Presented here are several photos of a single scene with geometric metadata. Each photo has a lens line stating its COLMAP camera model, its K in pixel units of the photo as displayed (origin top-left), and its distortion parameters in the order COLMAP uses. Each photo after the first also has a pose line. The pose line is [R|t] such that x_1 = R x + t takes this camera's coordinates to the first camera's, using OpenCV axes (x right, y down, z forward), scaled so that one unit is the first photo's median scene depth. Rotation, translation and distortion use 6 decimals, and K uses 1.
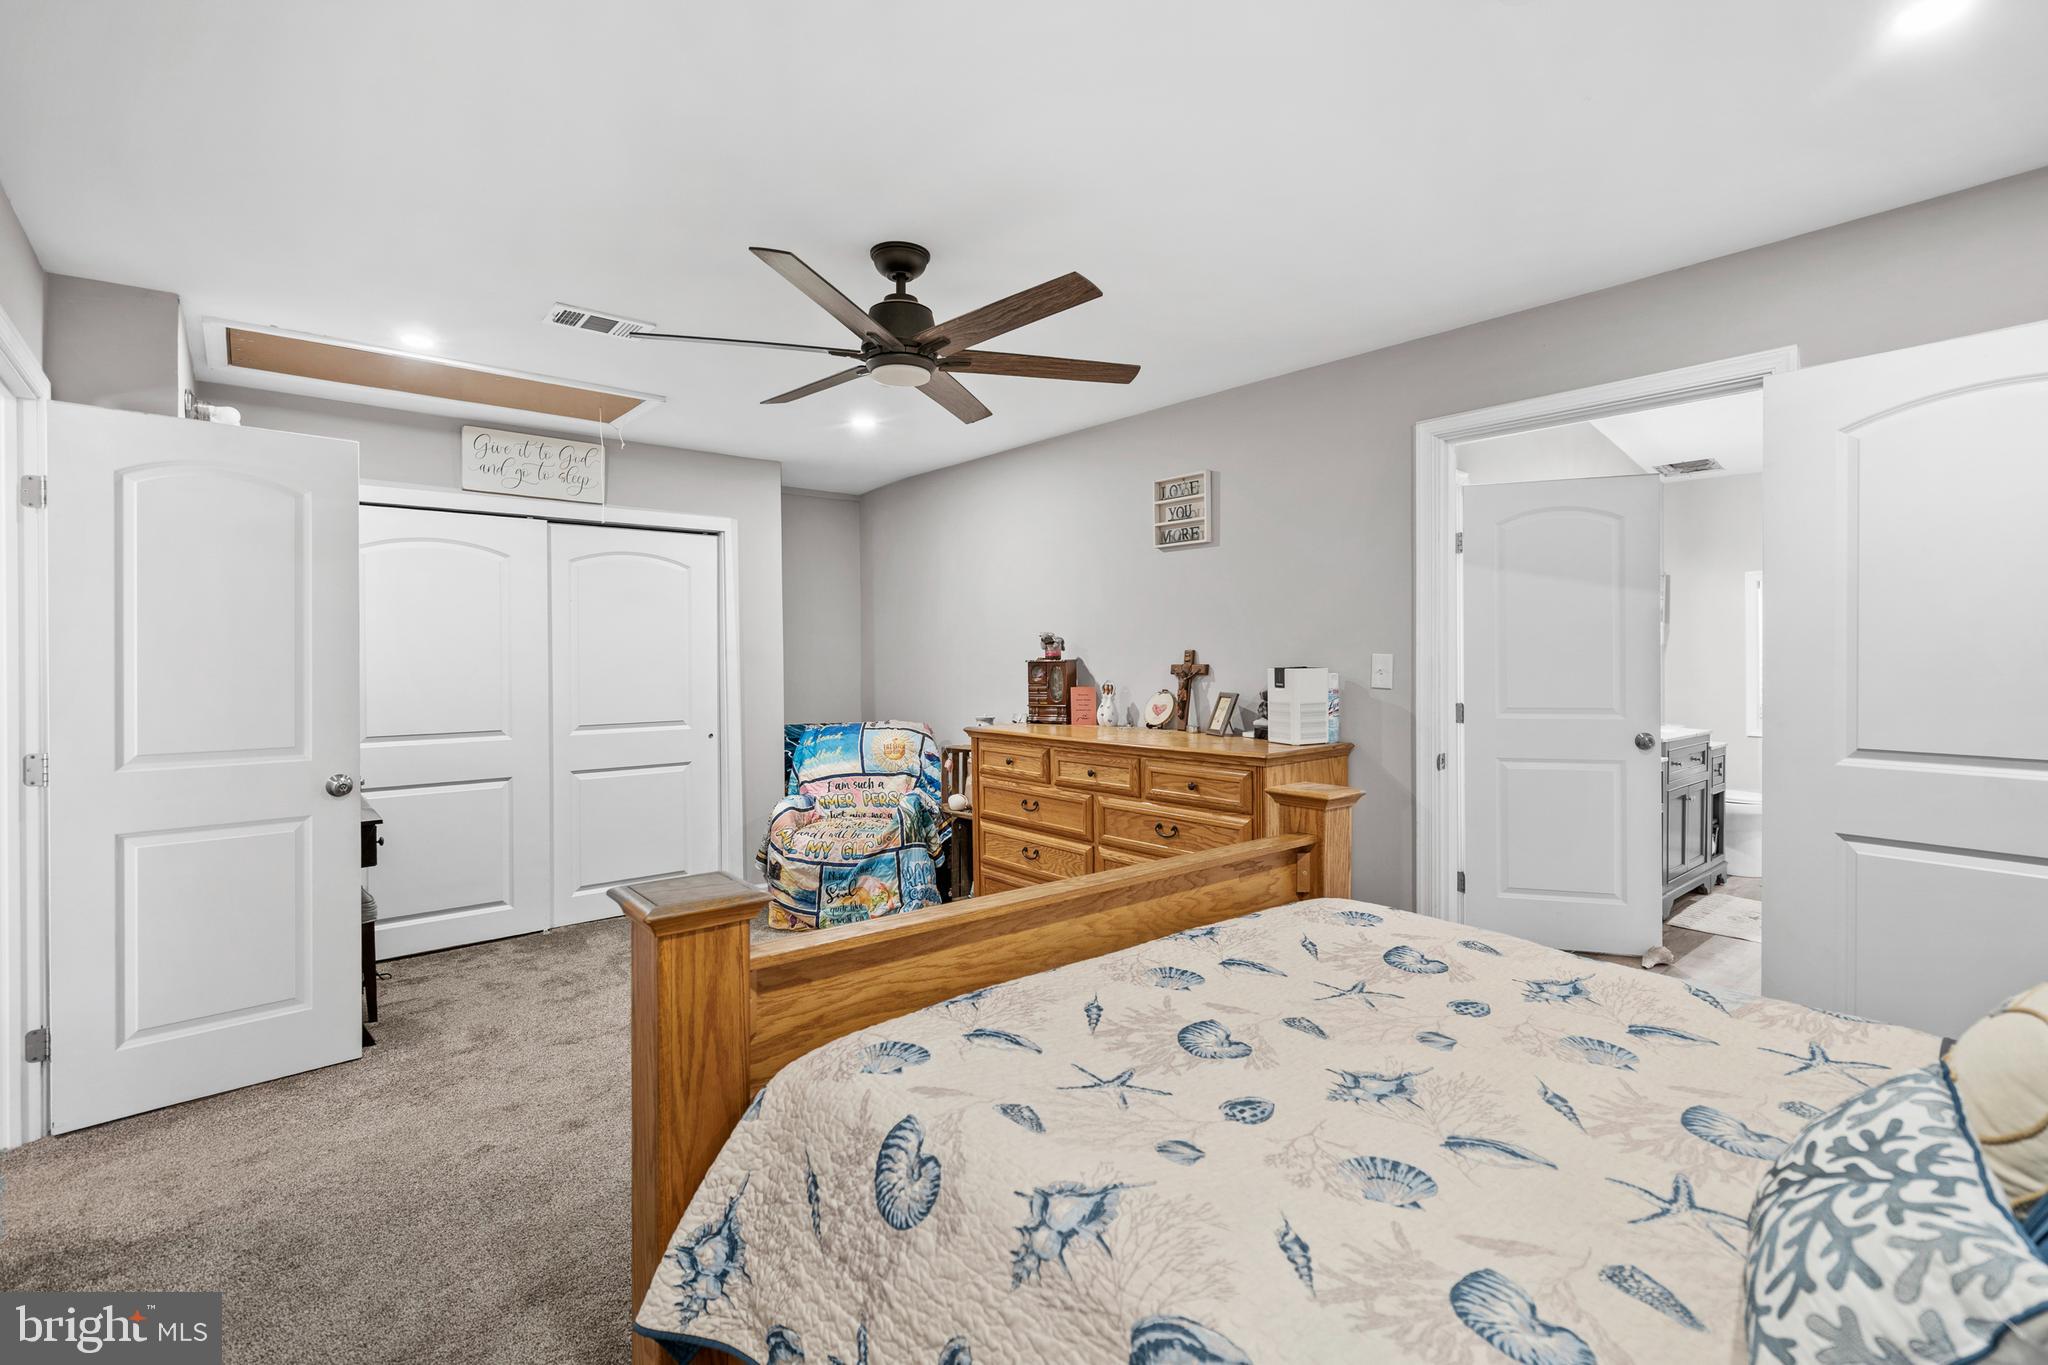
lens RADIAL K [[950.9, 0, 1037.1], [0, 950.9, 660.3], [0, 0, 1]] dist [-0.003865, 0.000766]
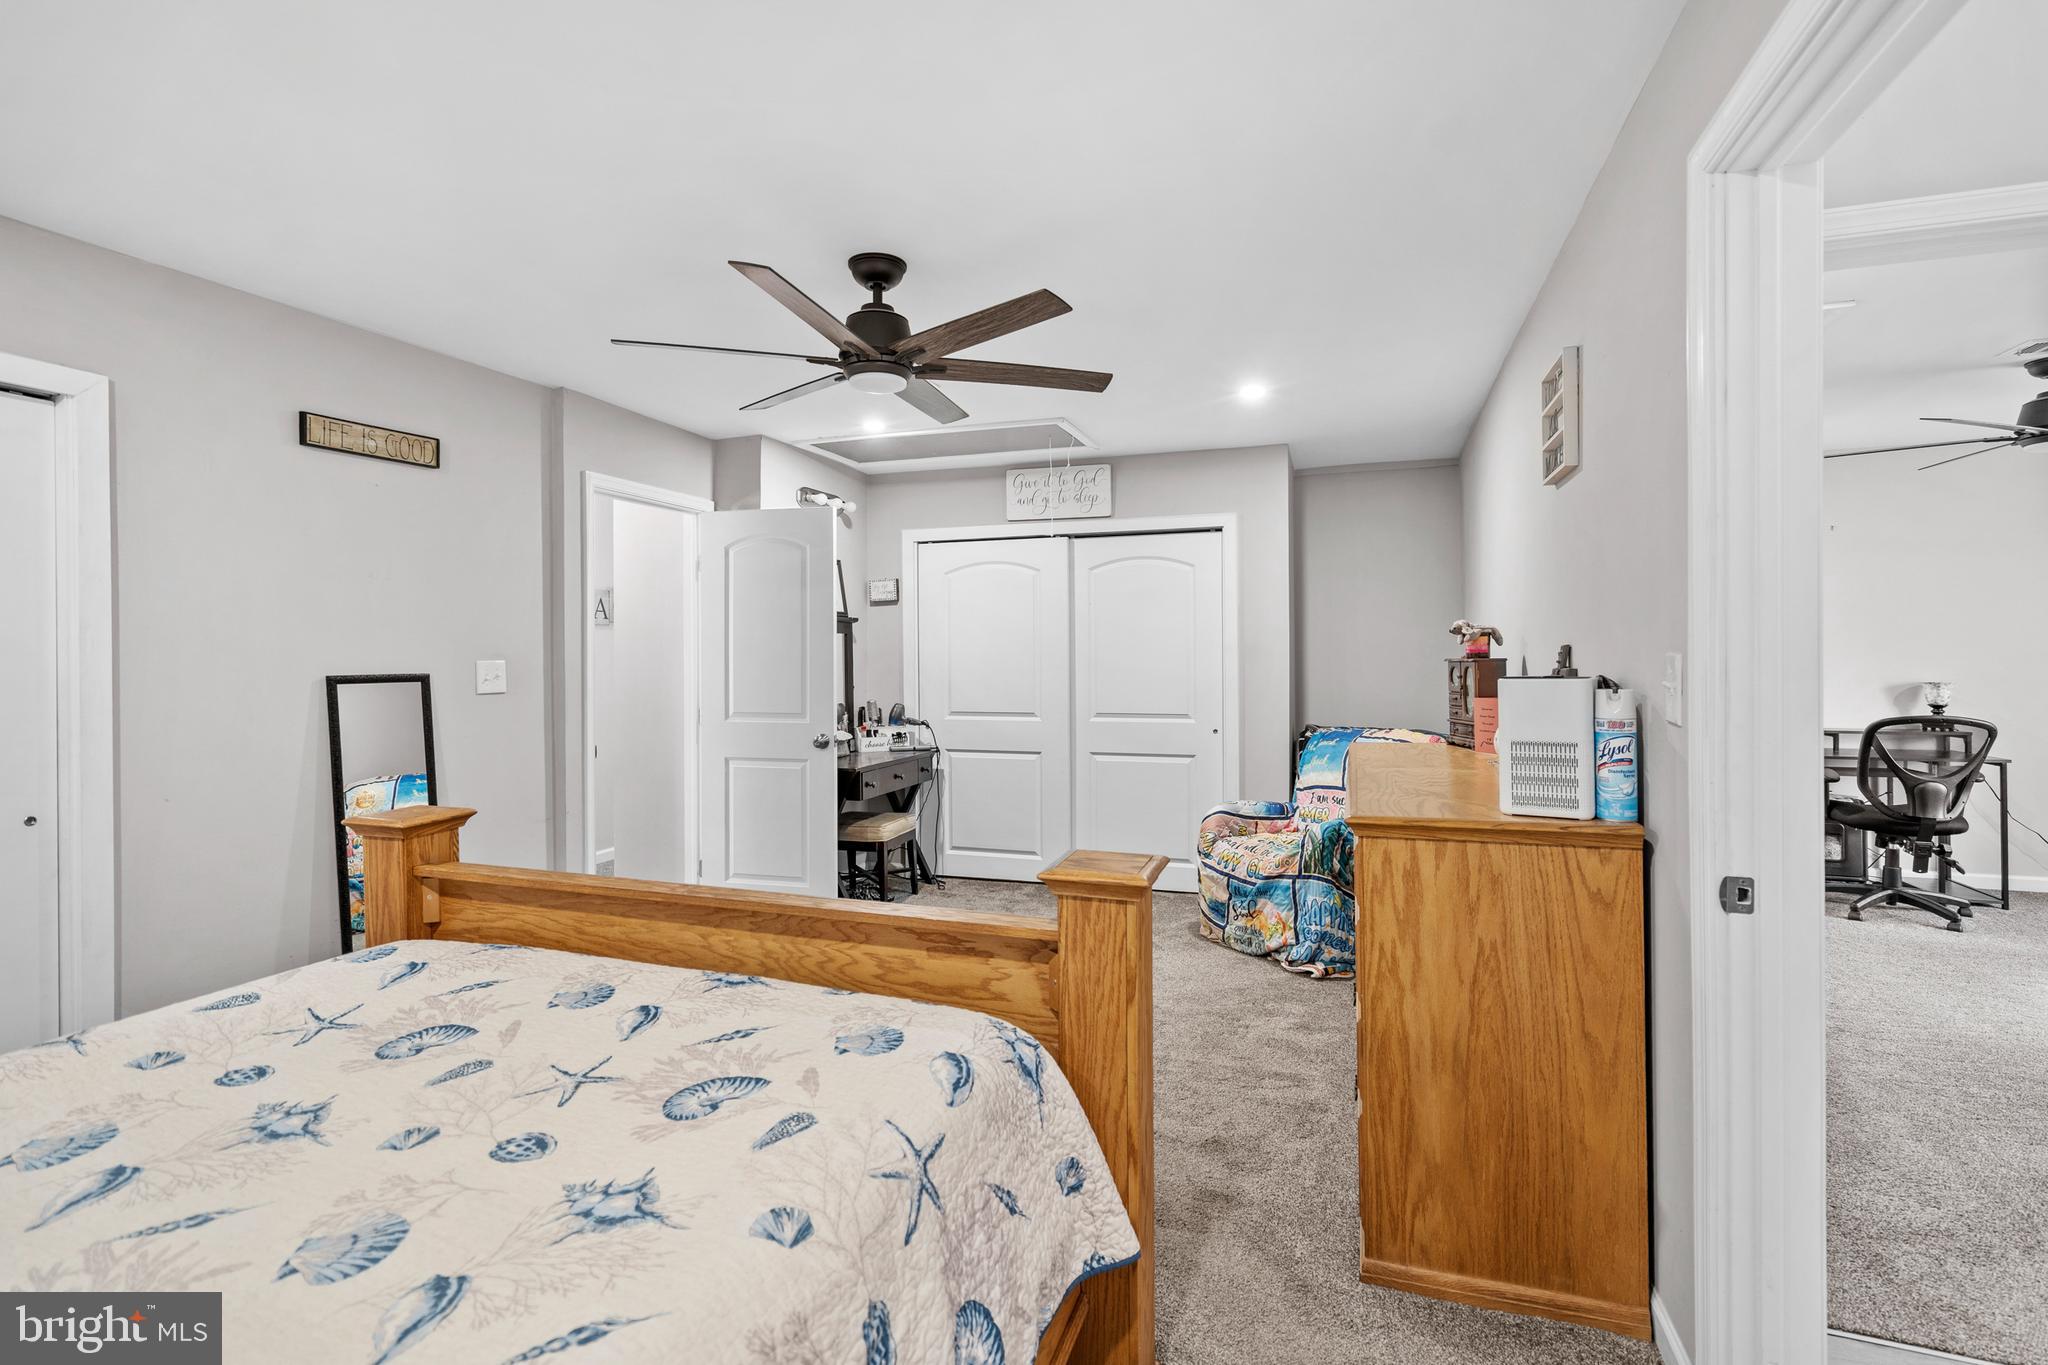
lens RADIAL K [[950.1, 0, 1023.4], [0, 950.1, 652.4], [0, 0, 1]] dist [-0.002247, 0.000551]
pose [[0.502705, 0.001466, -0.864457, 0.476797], [-0.000344, 0.999999, 0.001496, -0.005829], [0.864458, -0.000455, 0.502705, 0.359802]]
